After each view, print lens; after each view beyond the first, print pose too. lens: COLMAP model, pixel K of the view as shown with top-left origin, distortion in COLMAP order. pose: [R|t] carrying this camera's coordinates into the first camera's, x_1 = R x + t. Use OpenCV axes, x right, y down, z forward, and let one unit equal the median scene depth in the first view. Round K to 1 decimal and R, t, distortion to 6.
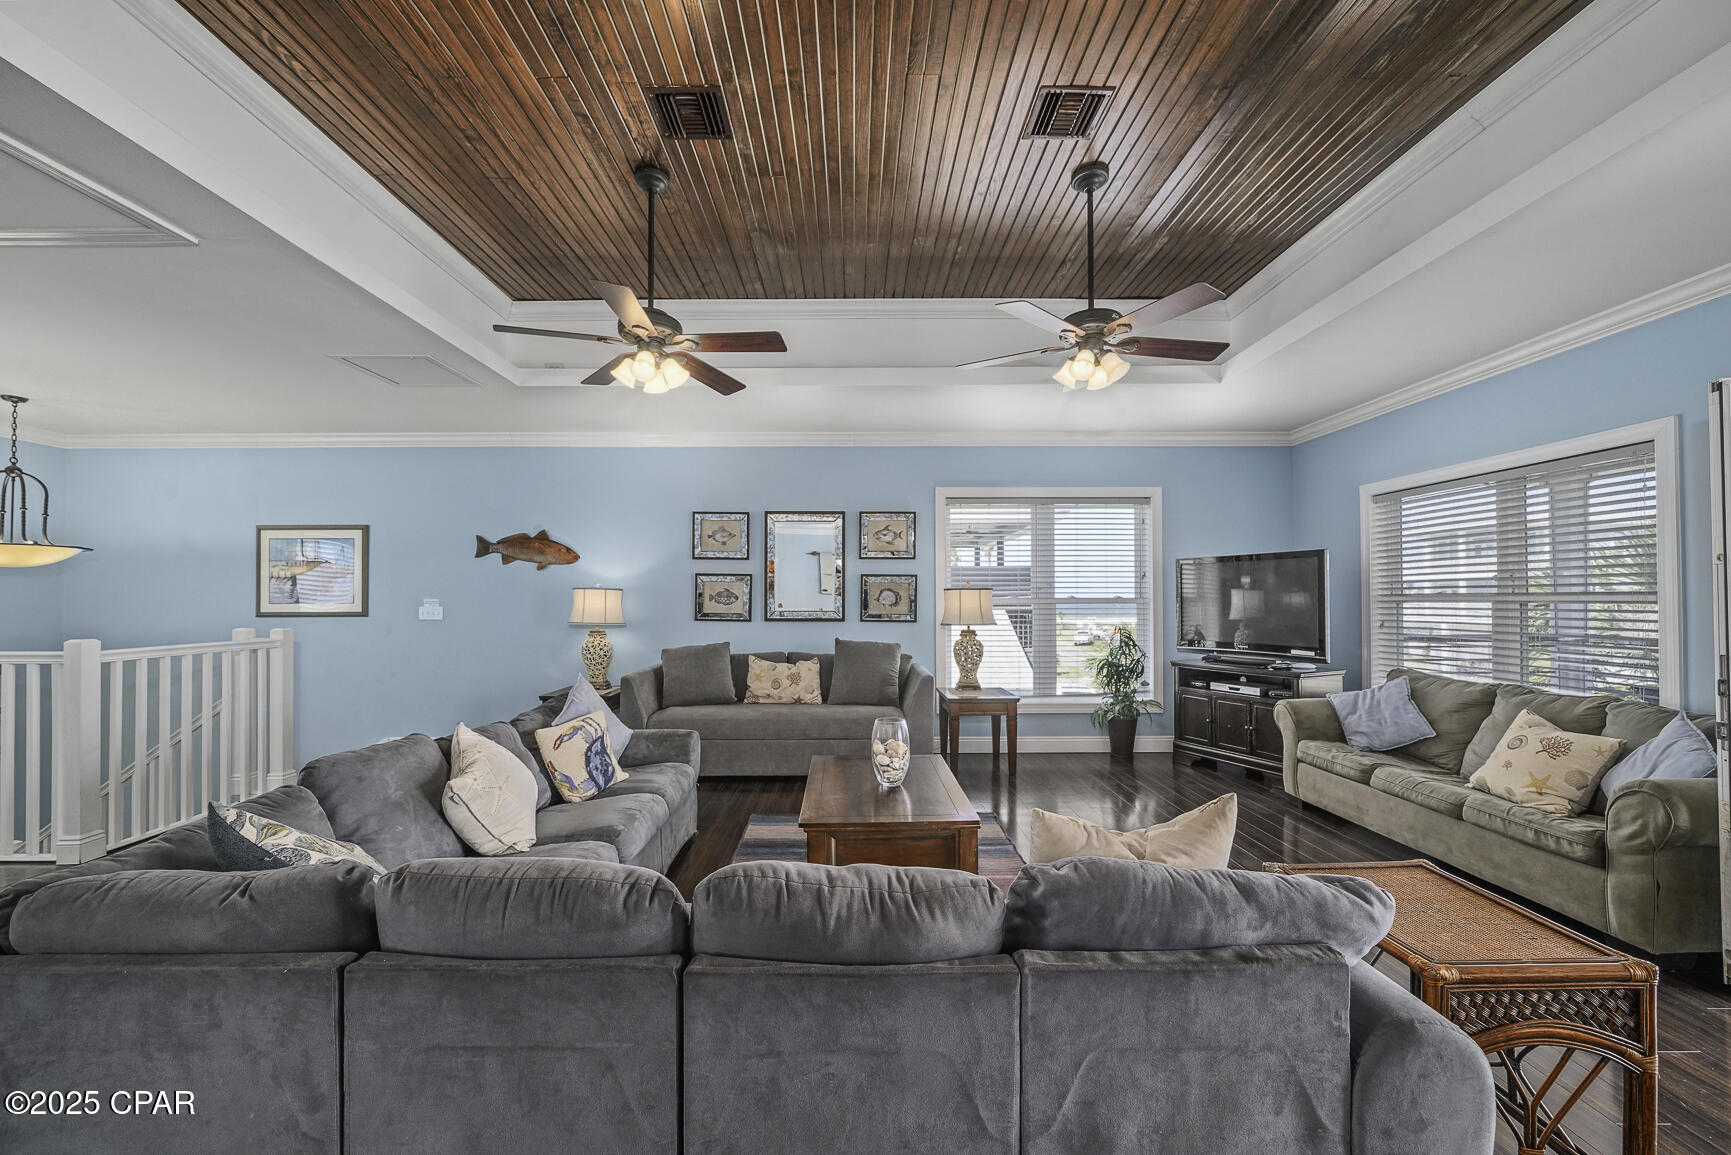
lens RADIAL K [[680.9, 0, 854.7], [0, 680.9, 591.2], [0, 0, 1]] dist [-0.007072, 0.001881]
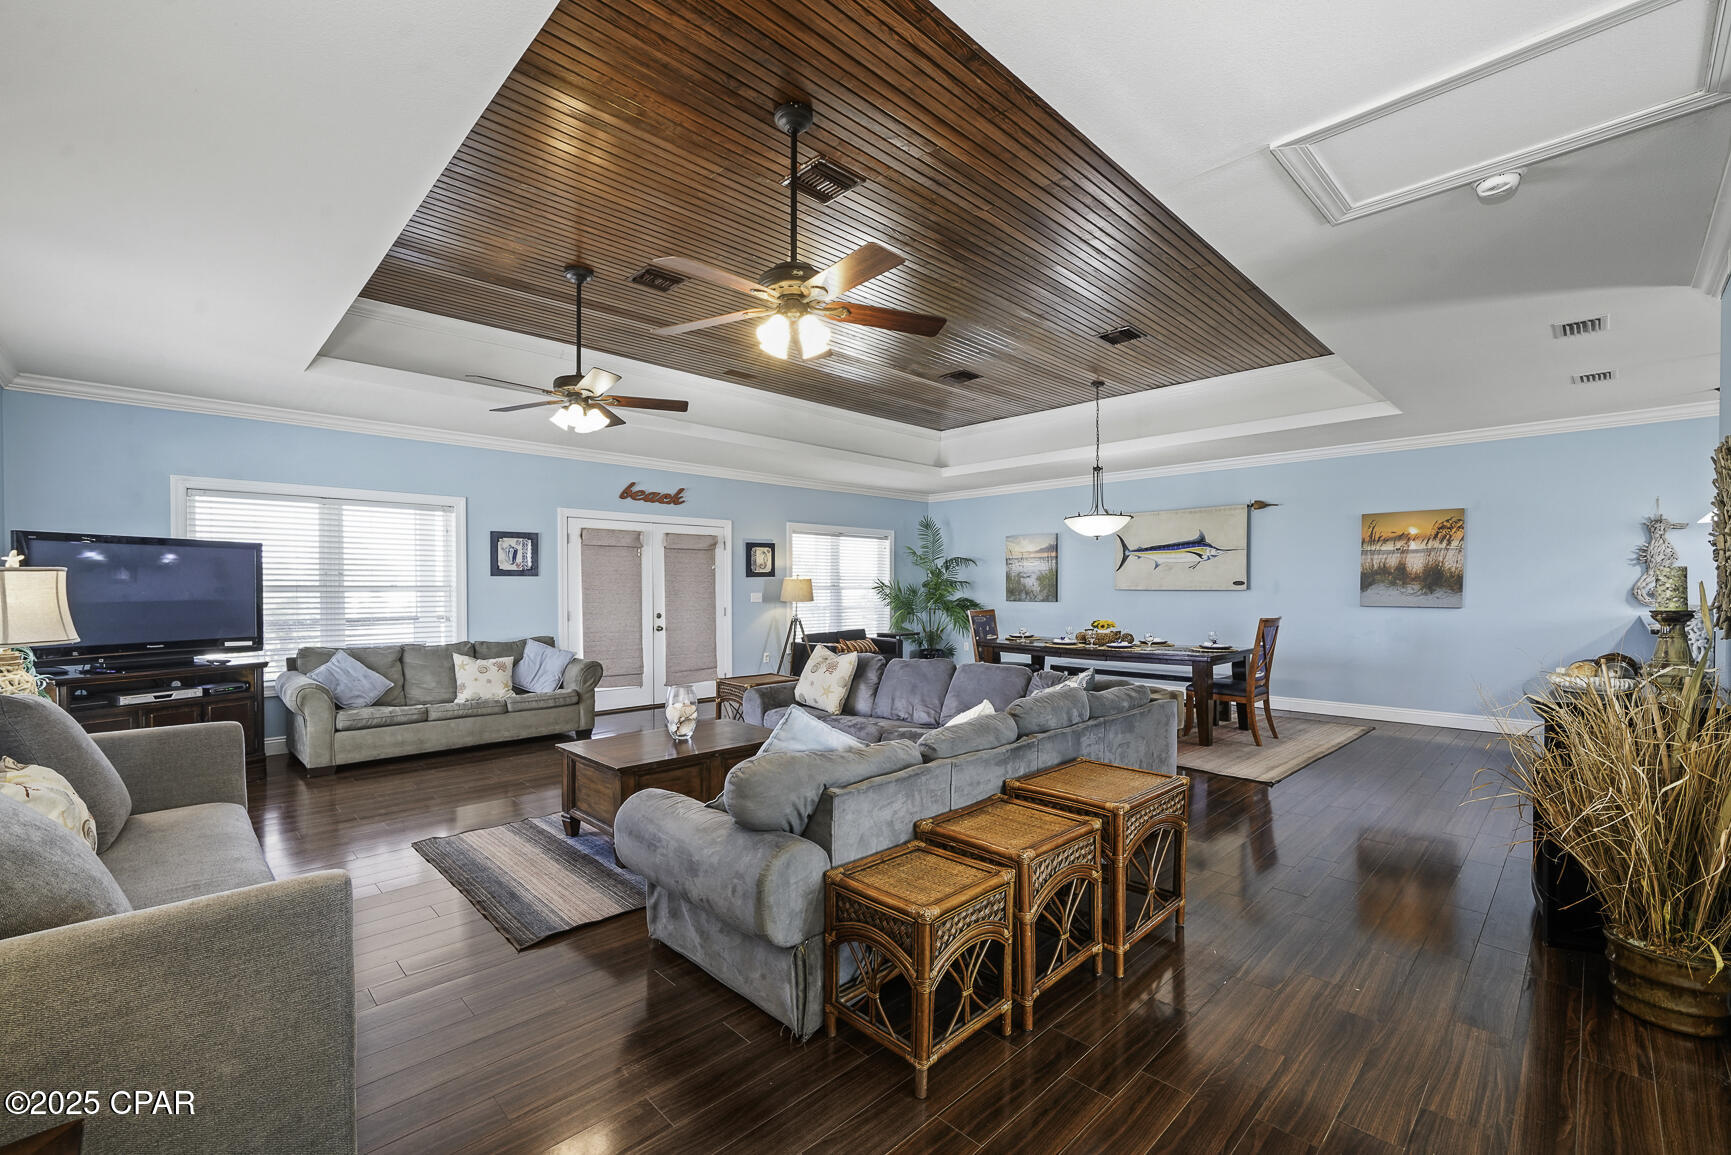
lens RADIAL K [[721.4, 0, 860.5], [0, 721.4, 602.4], [0, 0, 1]] dist [0.002139, 0.000093]
pose [[-0.691392, -0.010984, 0.722396, -0.651054], [-0.007070, 0.999939, 0.008437, 0.011528], [-0.722445, 0.000726, -0.691428, 0.933399]]
